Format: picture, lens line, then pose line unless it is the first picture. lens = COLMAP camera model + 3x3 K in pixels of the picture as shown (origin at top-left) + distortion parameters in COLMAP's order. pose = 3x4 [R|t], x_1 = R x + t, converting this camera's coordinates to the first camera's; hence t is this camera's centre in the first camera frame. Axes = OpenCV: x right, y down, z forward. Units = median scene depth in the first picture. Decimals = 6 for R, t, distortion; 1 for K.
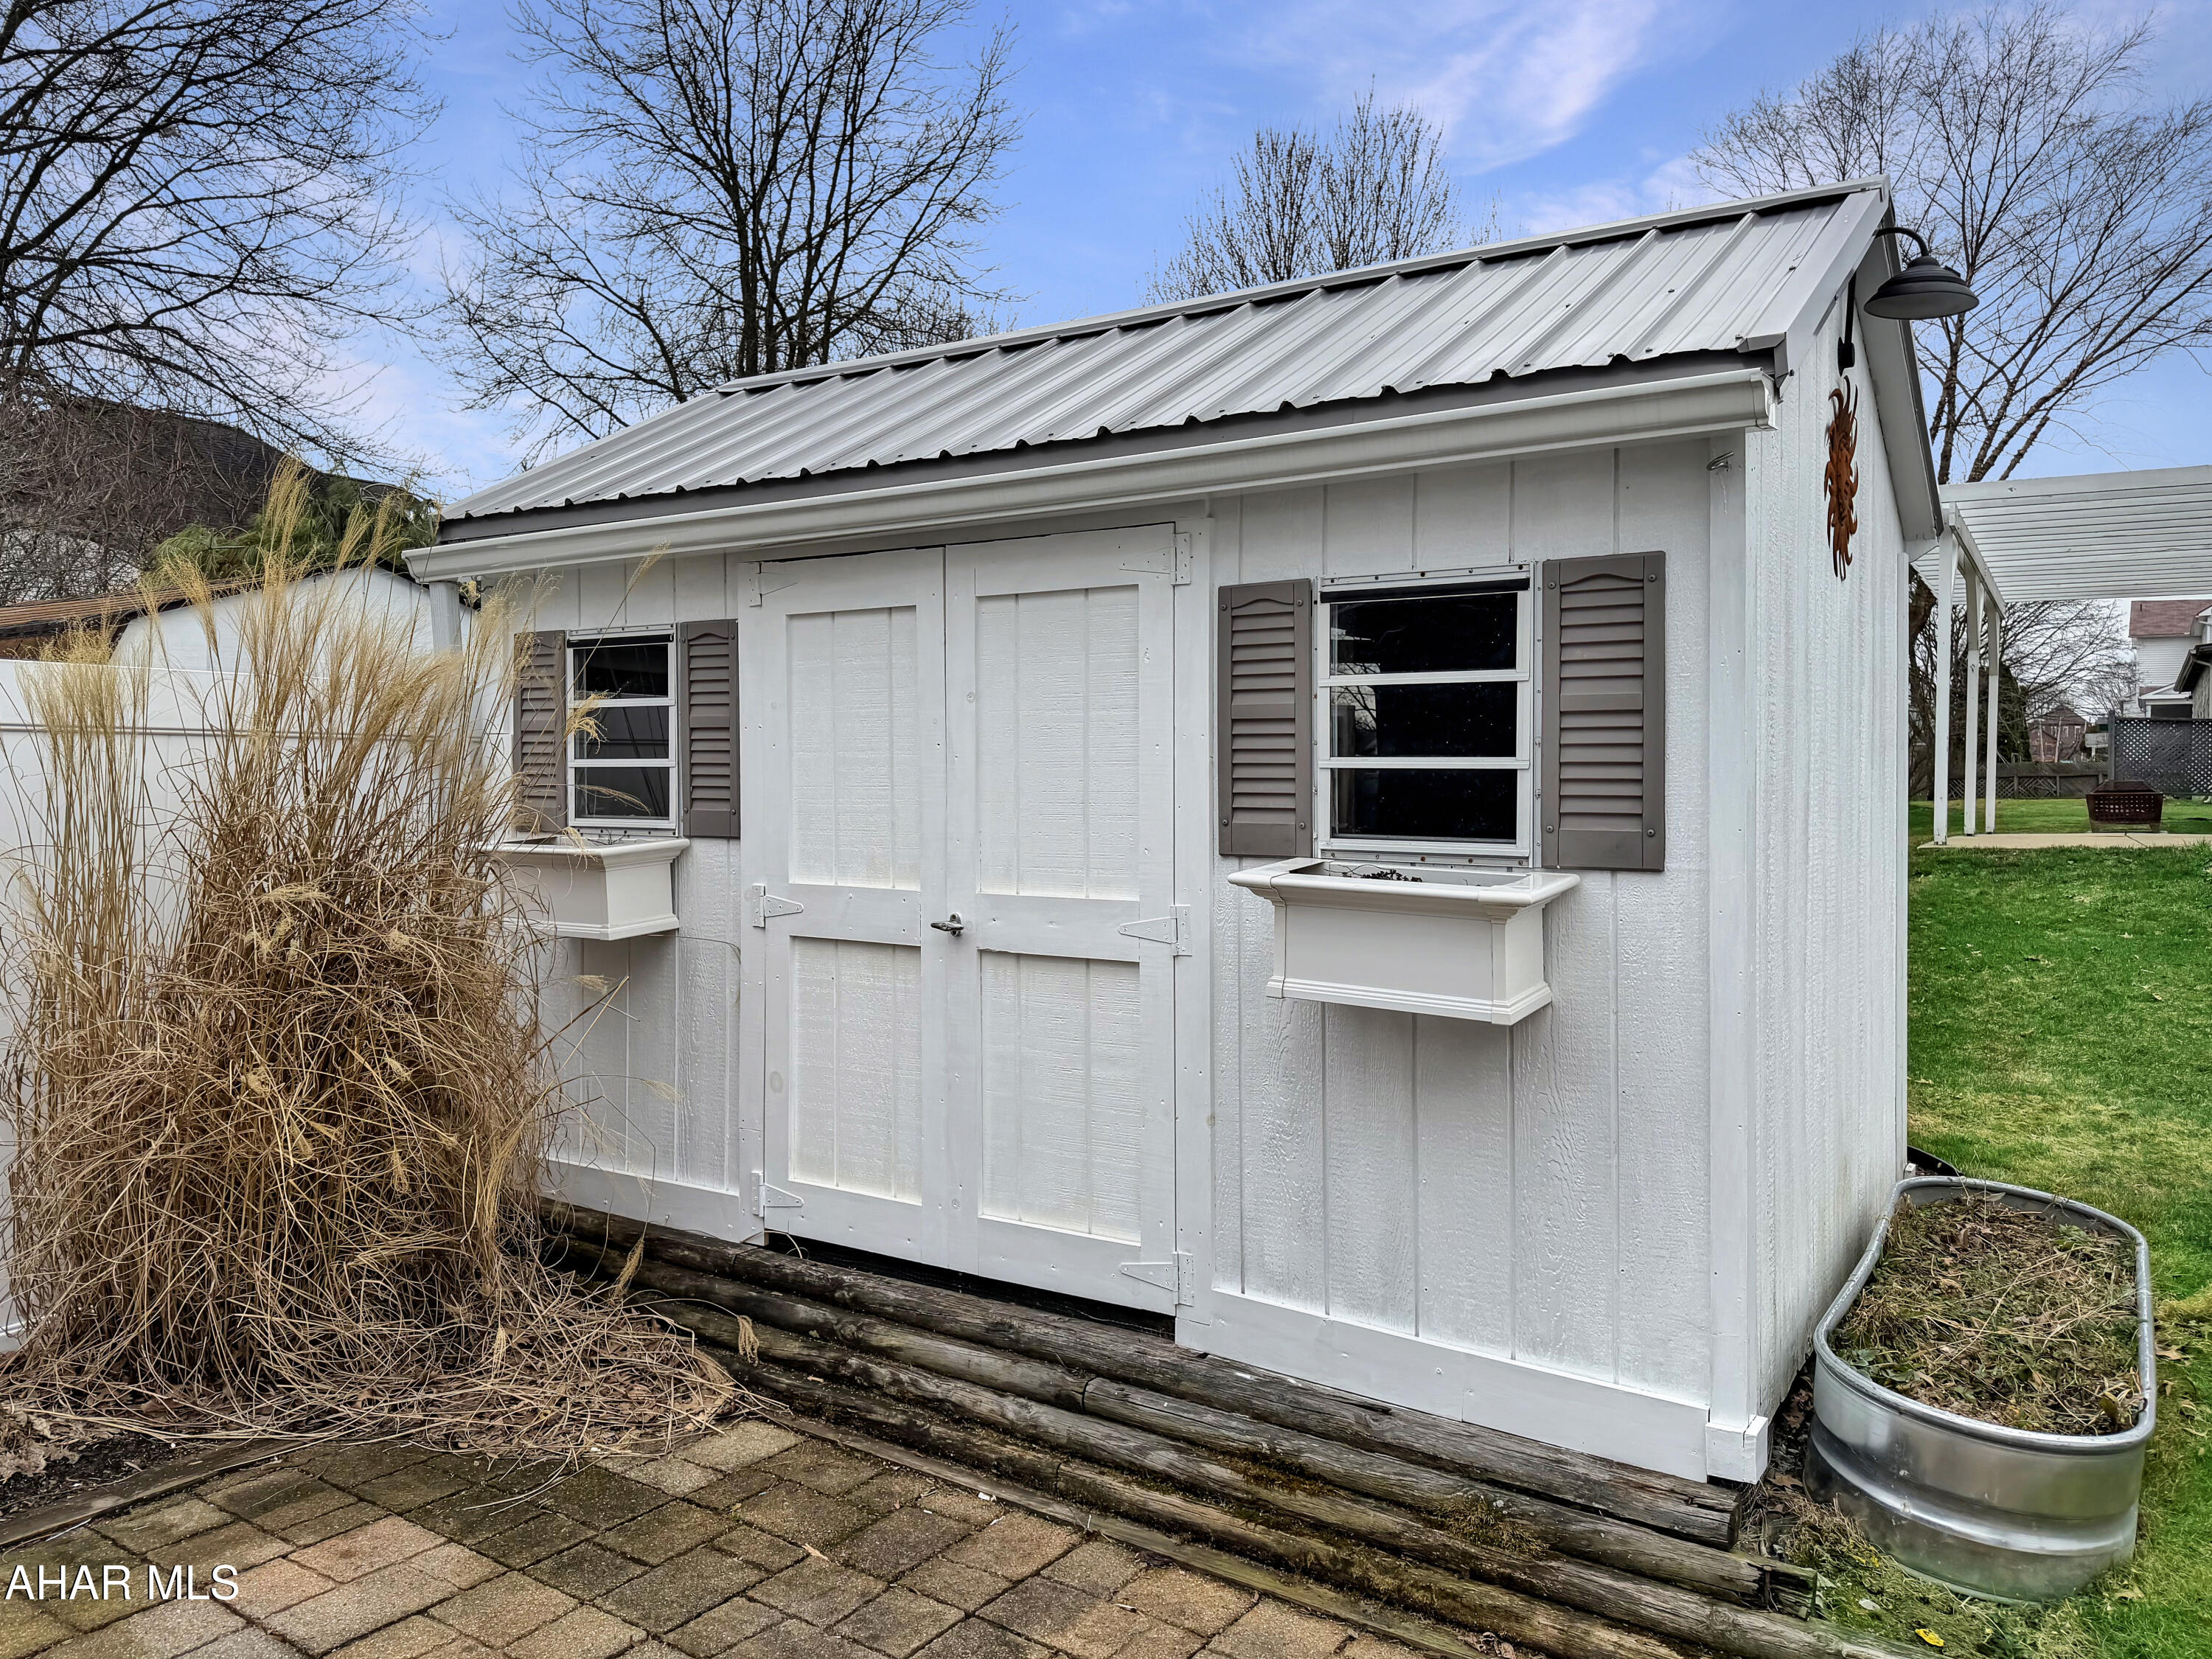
lens RADIAL K [[1533.8, 0, 1106.0], [0, 1533.8, 829.5], [0, 0, 1]] dist [0.029861, -0.000384]
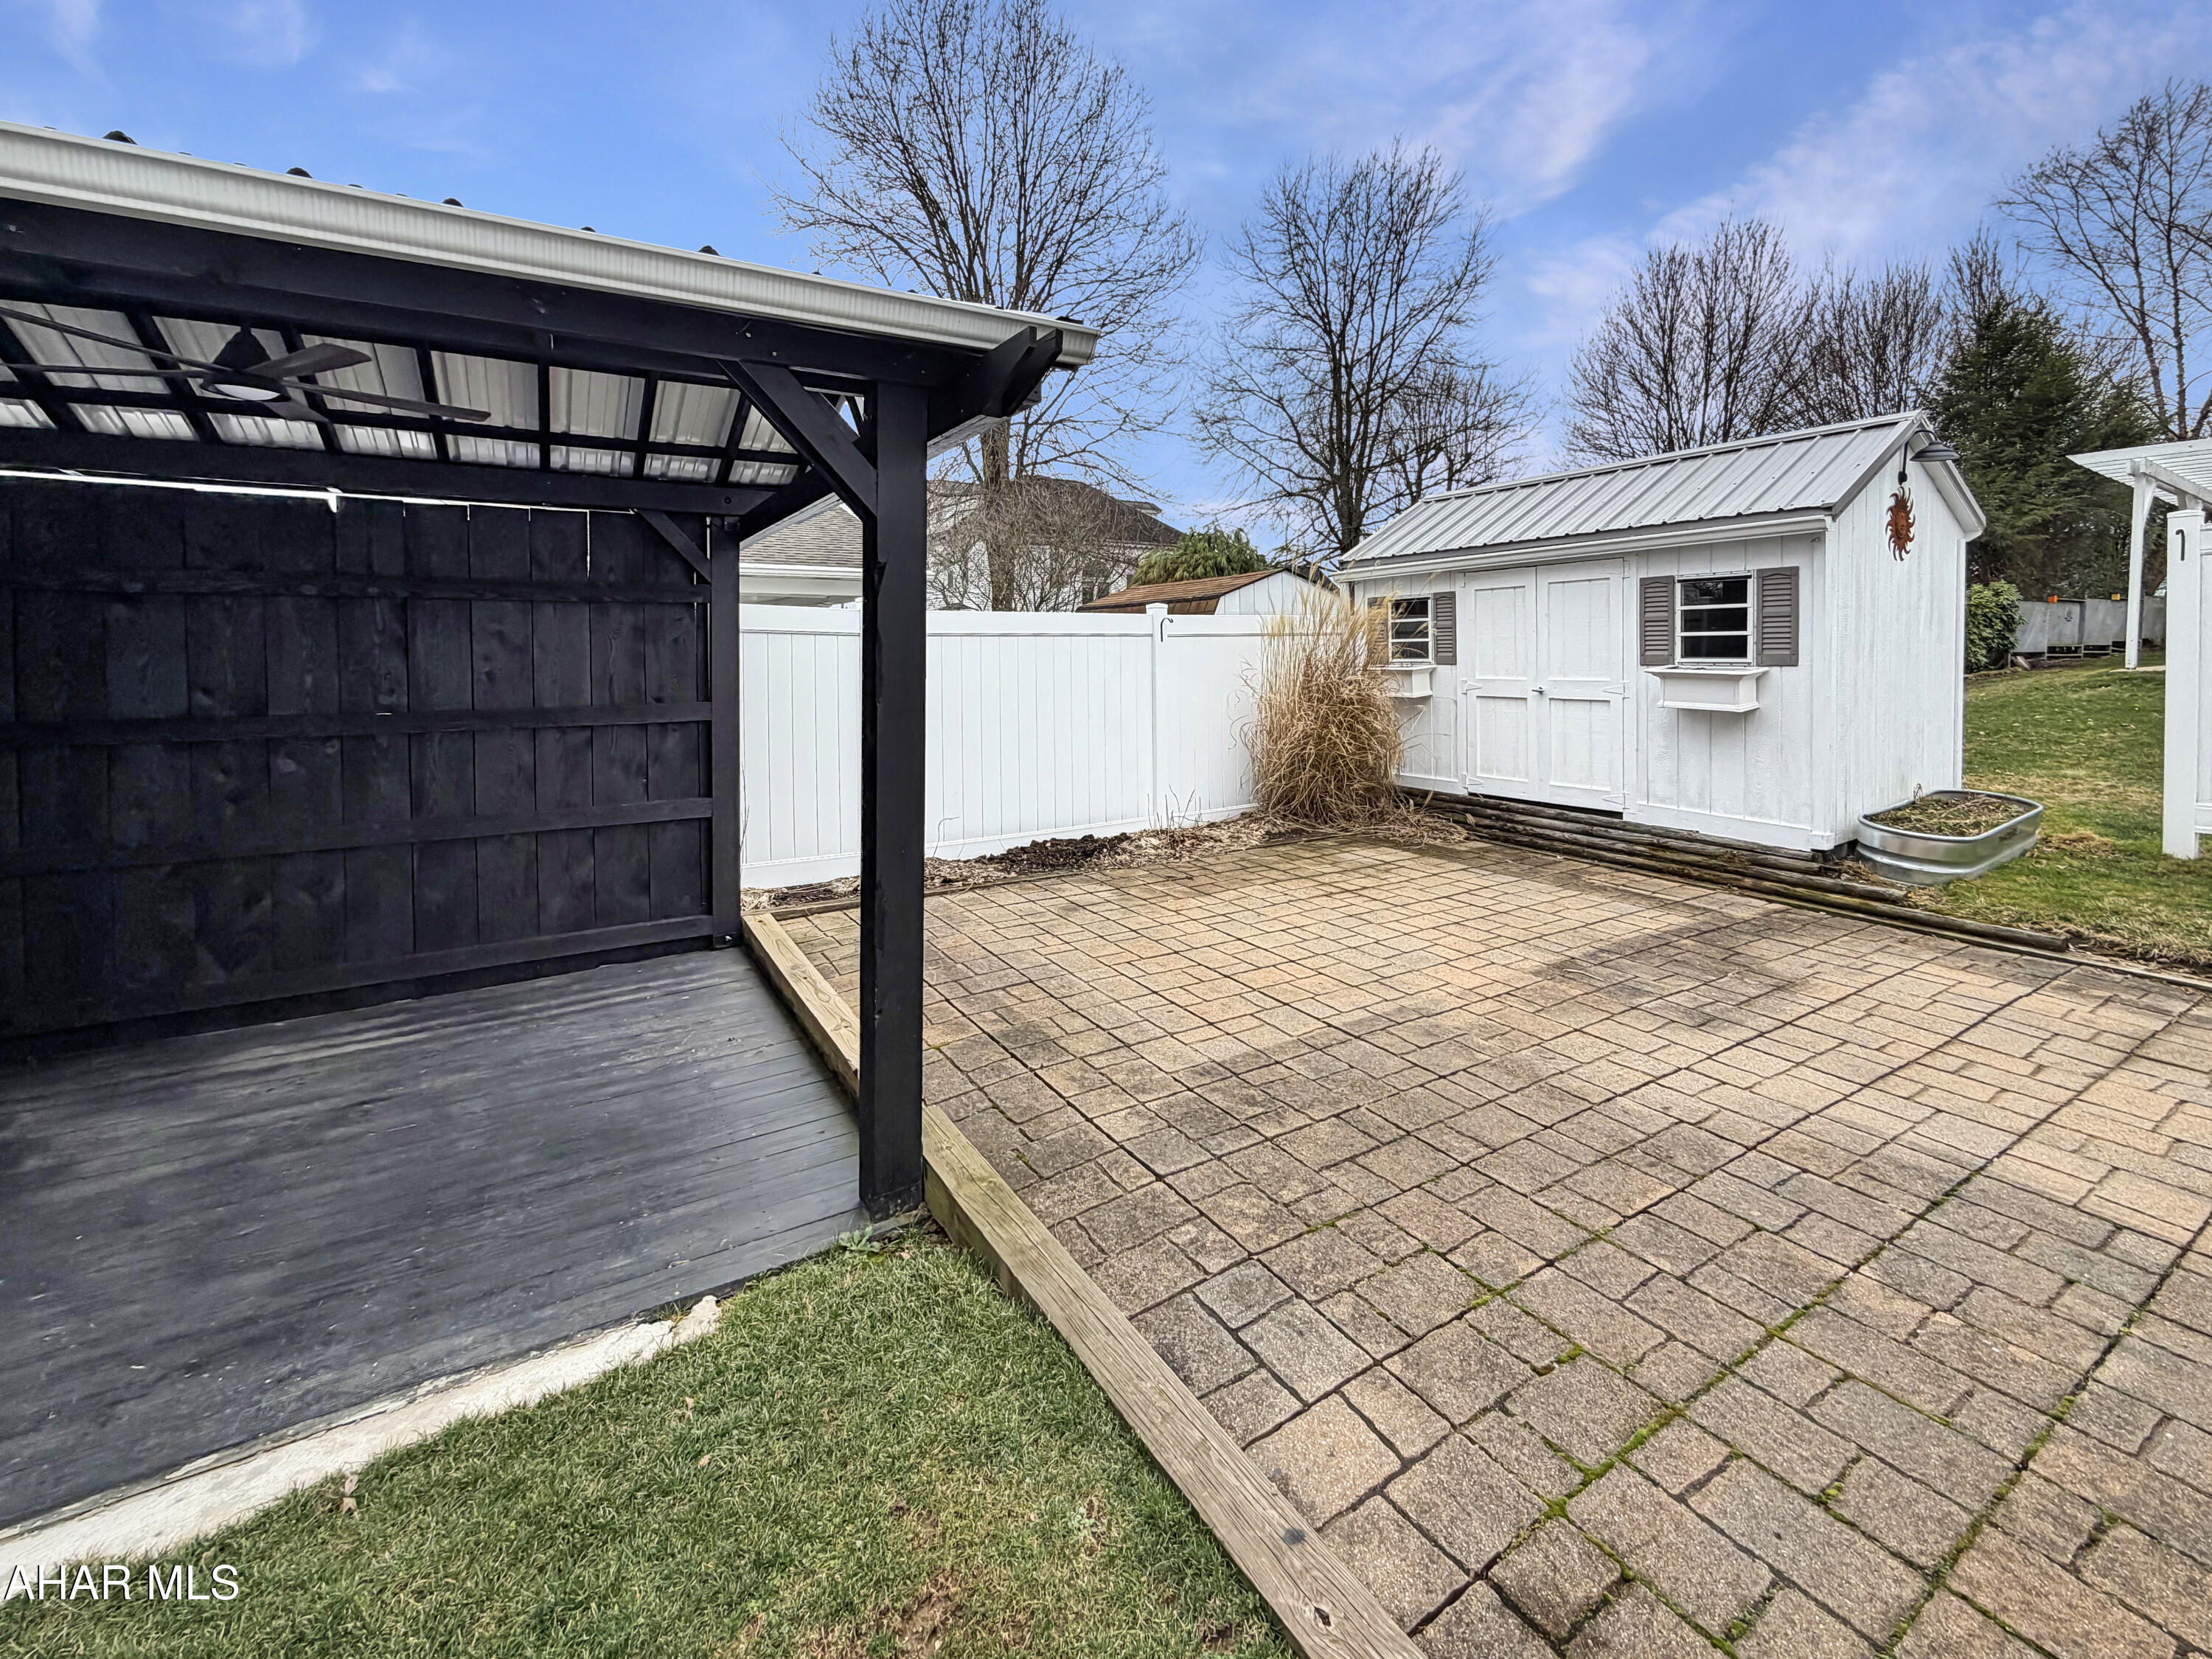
lens RADIAL K [[917.8, 0, 1105.7], [0, 917.8, 707.1], [0, 0, 1]] dist [-0.024003, -0.000038]
pose [[0.904246, 0.002950, -0.427002, -0.106526], [0.010971, 0.999486, 0.030138, 0.031578], [0.426872, -0.031937, 0.903748, -1.013925]]
